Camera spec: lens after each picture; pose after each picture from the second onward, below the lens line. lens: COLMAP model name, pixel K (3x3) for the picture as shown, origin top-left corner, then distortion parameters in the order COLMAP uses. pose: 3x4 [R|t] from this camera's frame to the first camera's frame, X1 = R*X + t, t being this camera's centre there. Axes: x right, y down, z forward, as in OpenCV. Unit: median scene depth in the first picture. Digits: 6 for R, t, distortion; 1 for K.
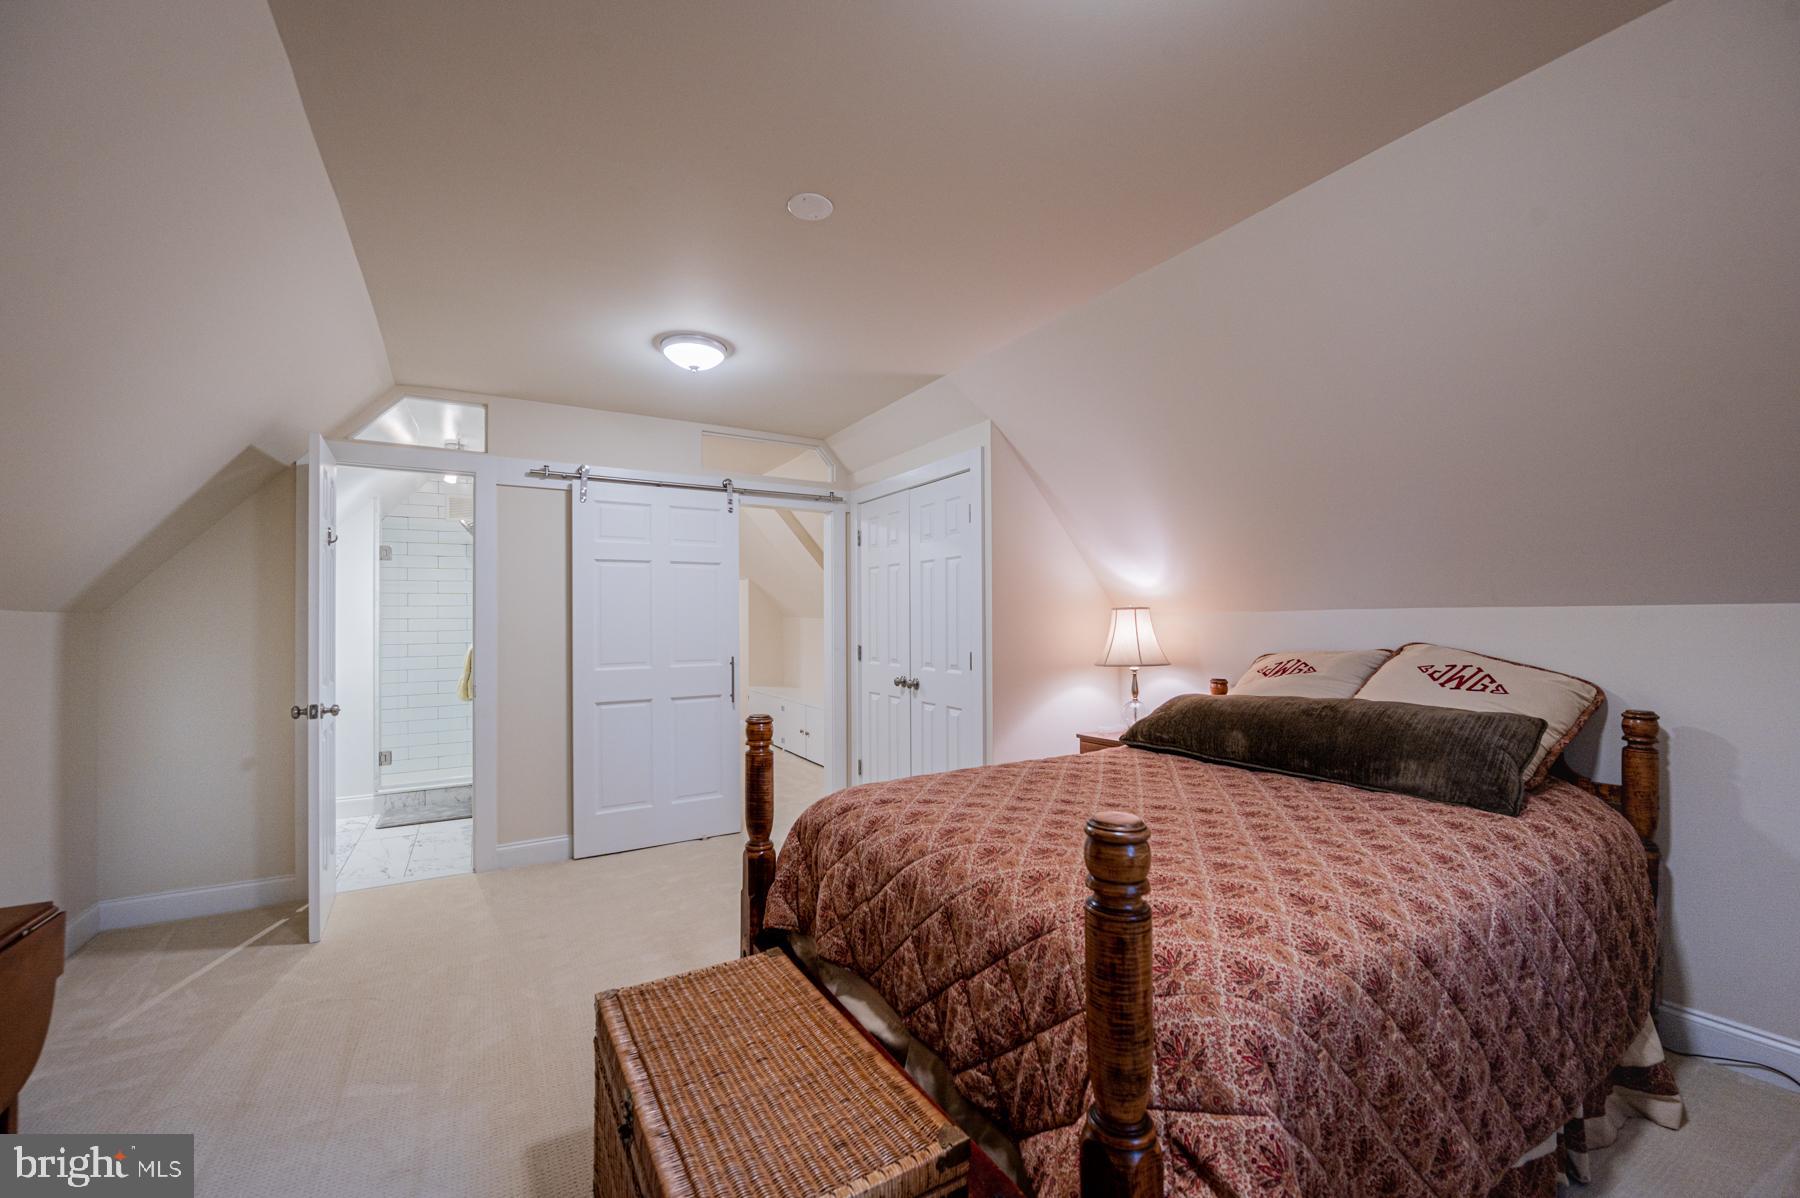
lens RADIAL K [[748.4, 0, 890.3], [0, 748.4, 603.9], [0, 0, 1]] dist [-0.002245, -0.000283]
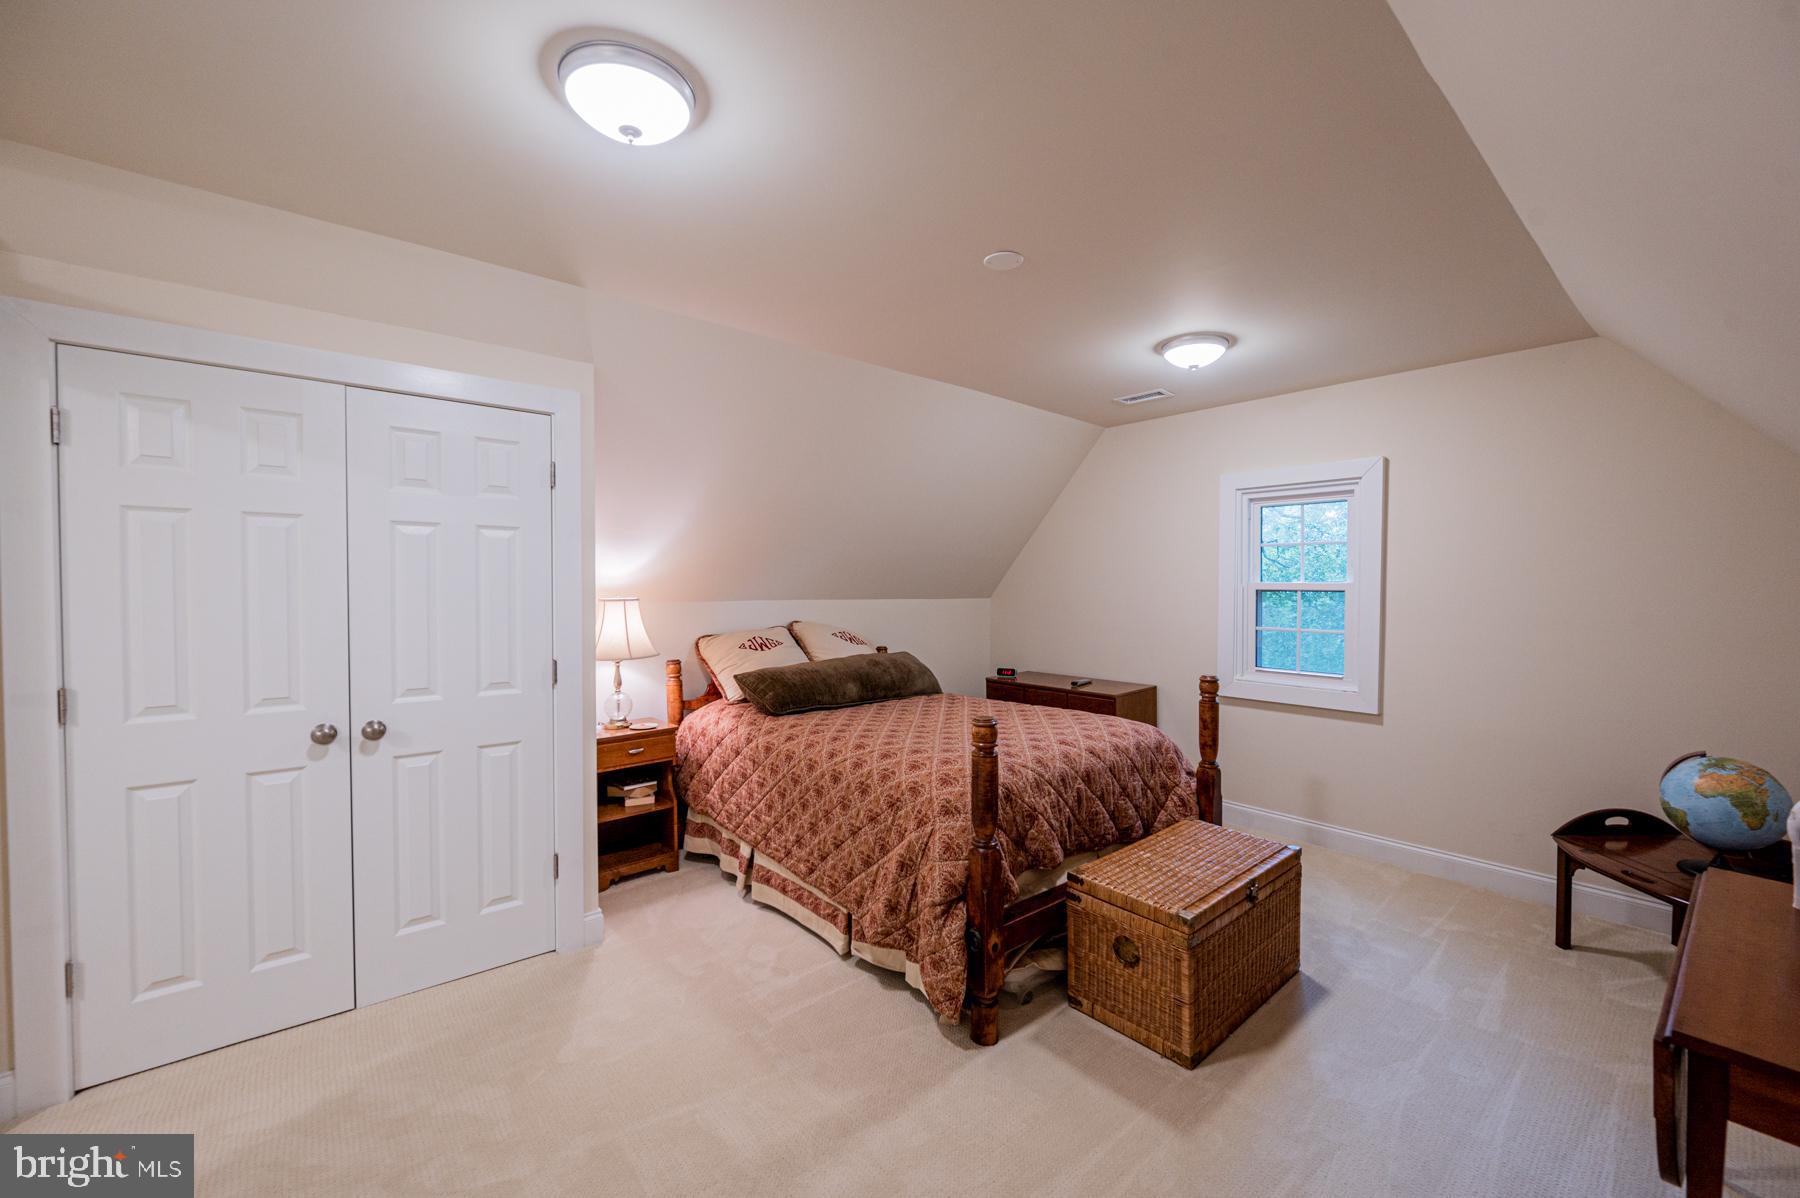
lens RADIAL K [[748.4, 0, 890.3], [0, 748.4, 603.9], [0, 0, 1]] dist [-0.002245, -0.000283]
pose [[-0.135264, -0.020481, 0.990598, -0.656993], [-0.008877, 0.999771, 0.019459, -0.004120], [-0.990770, -0.006162, -0.135415, 0.787519]]
